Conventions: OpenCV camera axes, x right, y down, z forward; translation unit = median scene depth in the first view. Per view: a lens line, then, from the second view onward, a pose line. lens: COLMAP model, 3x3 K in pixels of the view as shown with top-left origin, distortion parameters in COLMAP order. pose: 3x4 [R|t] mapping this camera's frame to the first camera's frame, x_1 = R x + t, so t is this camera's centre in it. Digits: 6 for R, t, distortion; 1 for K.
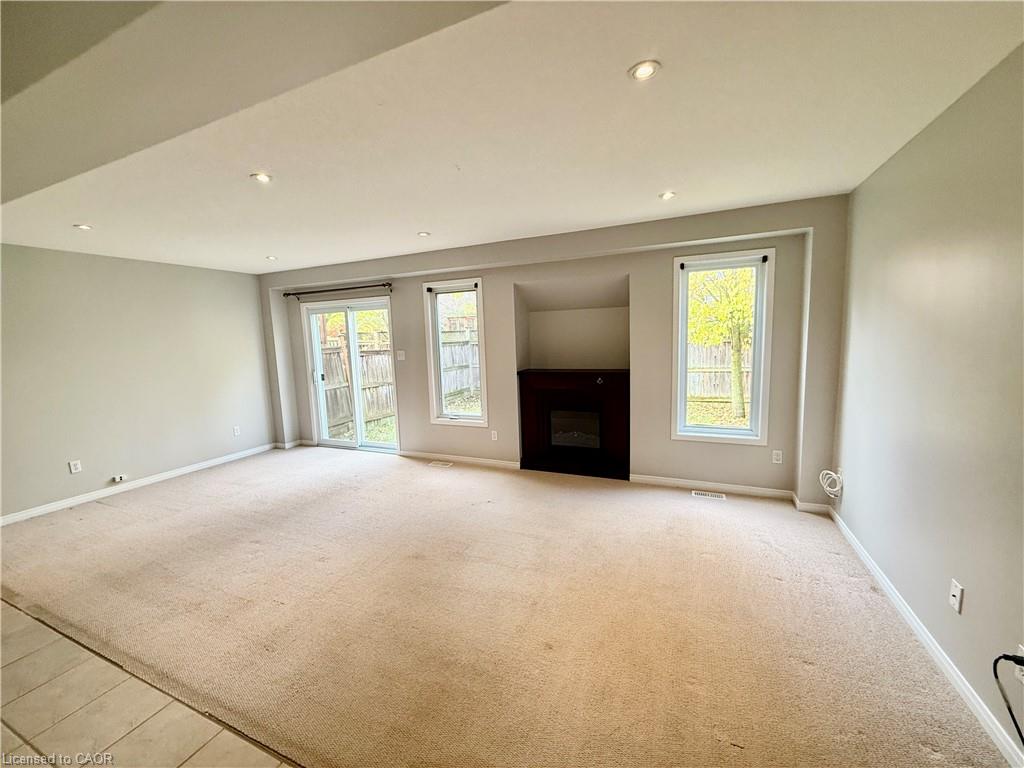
lens RADIAL K [[408.2, 0, 509.8], [0, 408.2, 387.6], [0, 0, 1]] dist [0.000138, -0.000155]
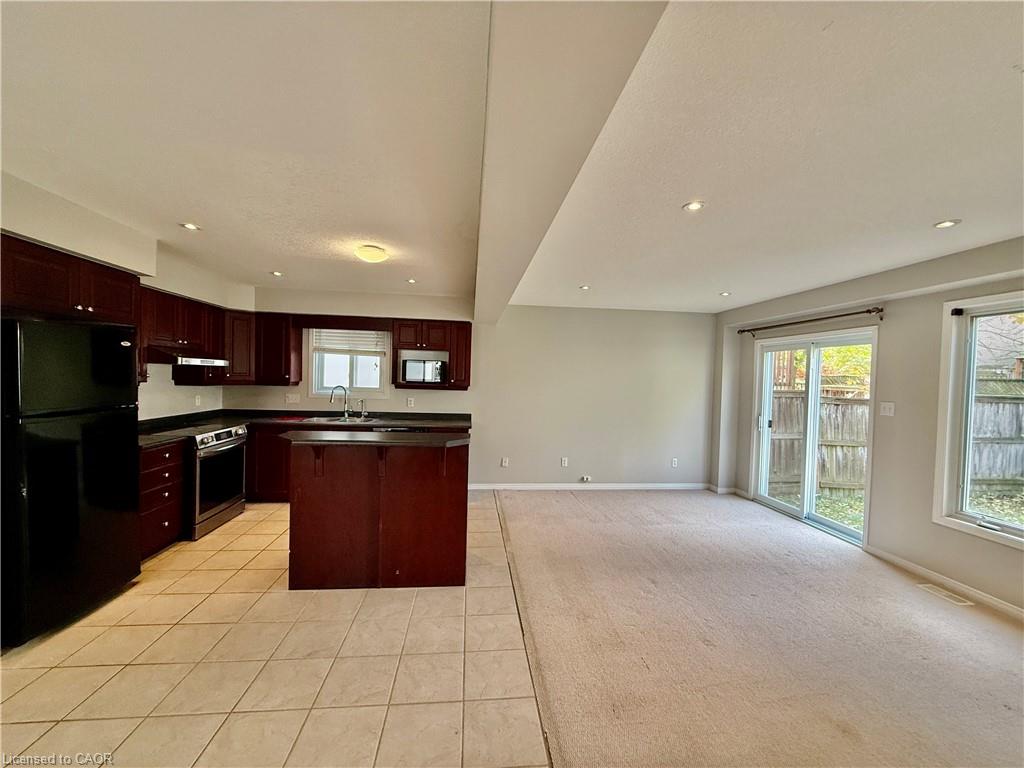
lens RADIAL K [[408.2, 0, 510.8], [0, 408.2, 386.6], [0, 0, 1]] dist [0.000138, -0.000155]
pose [[0.498290, 0.067662, -0.864366, 0.013308], [-0.152720, 0.988212, -0.010683, -0.012627], [0.853454, 0.137329, 0.502749, 0.105769]]
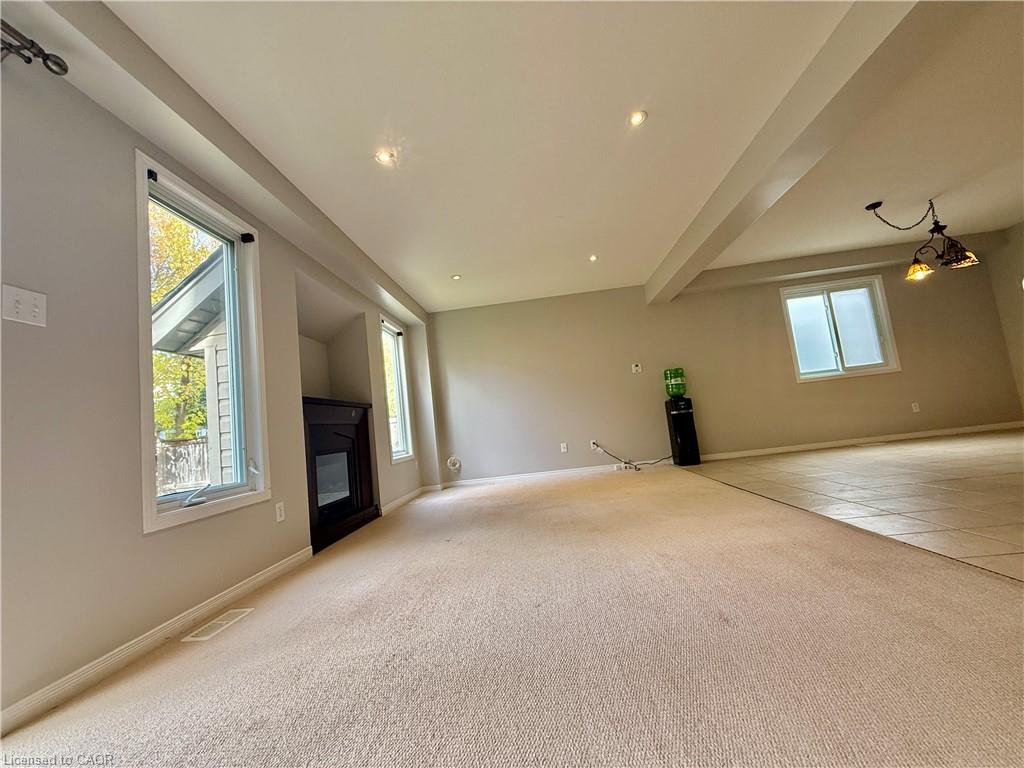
lens RADIAL K [[408.2, 0, 510.9], [0, 408.2, 386.1], [0, 0, 1]] dist [0.000138, -0.000155]
pose [[-0.330271, 0.164154, 0.929502, -0.655090], [0.240542, 0.966885, -0.085286, 0.074614], [-0.912721, 0.195417, -0.358820, 0.867558]]
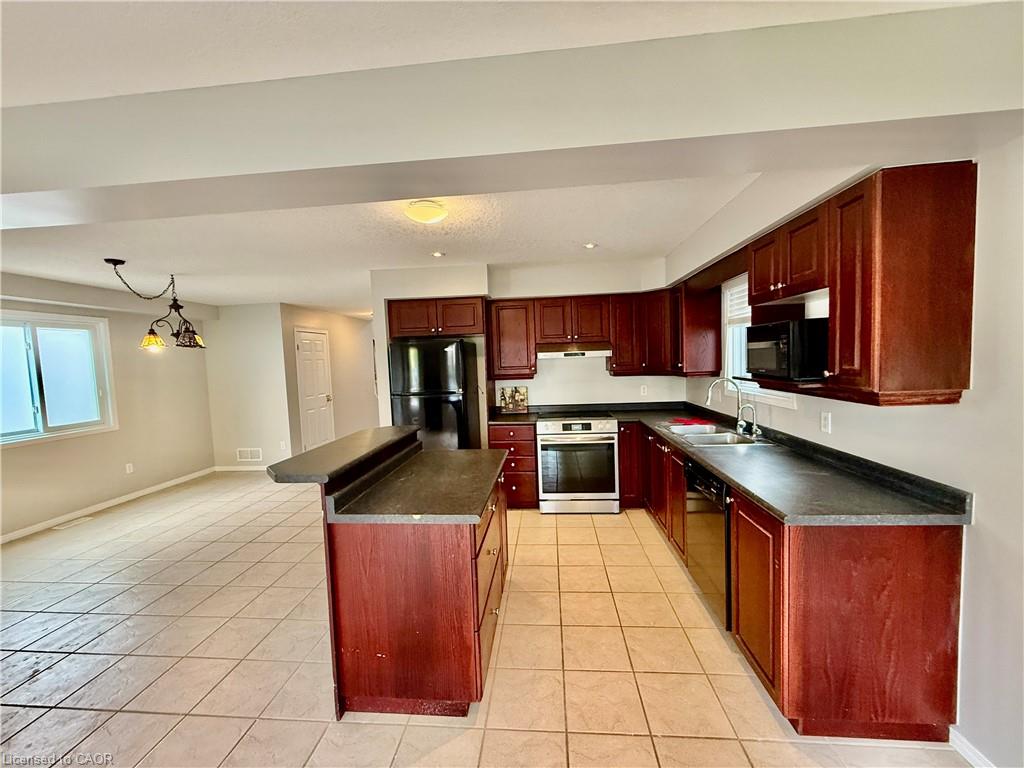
lens RADIAL K [[408.2, 0, 511.7], [0, 408.2, 386.5], [0, 0, 1]] dist [0.000138, -0.000155]
pose [[-0.943053, 0.087803, -0.320844, -0.586049], [0.024611, 0.980308, 0.195935, -0.080354], [0.331729, 0.176881, -0.926644, 0.737869]]
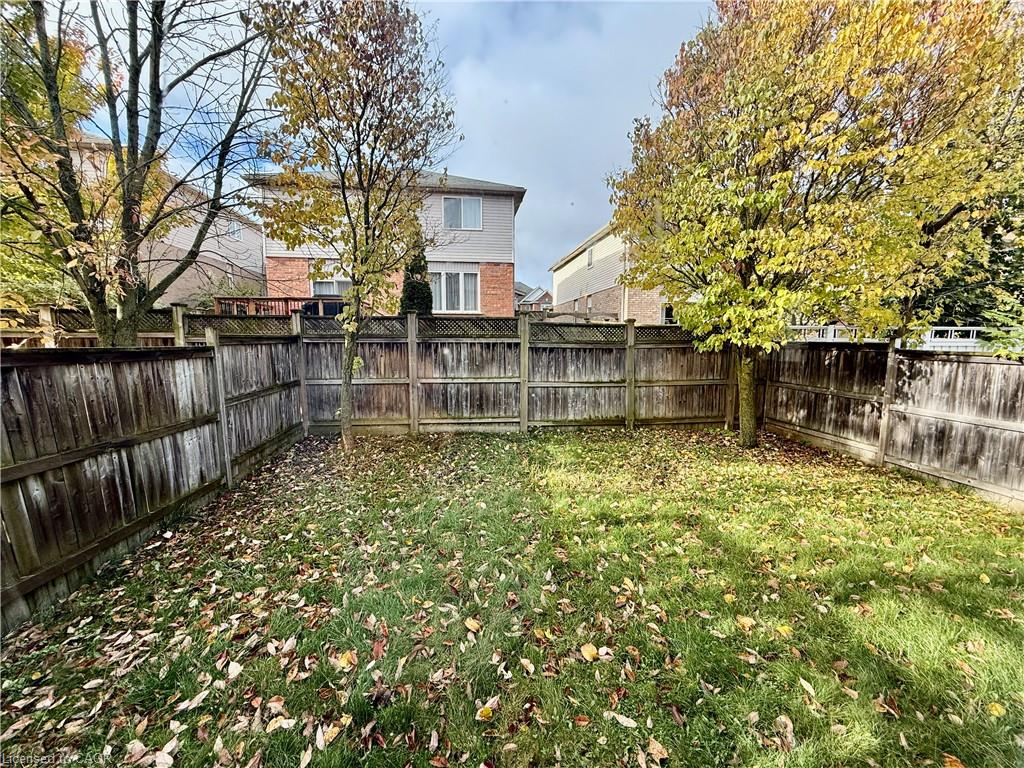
lens RADIAL K [[408.2, 0, 516.4], [0, 408.2, 386.2], [0, 0, 1]] dist [0.000138, -0.000155]
pose [[0.849457, -0.027397, 0.526946, -0.404897], [0.035819, 0.999342, -0.005785, -0.099212], [-0.526441, 0.023789, 0.849879, 1.109117]]
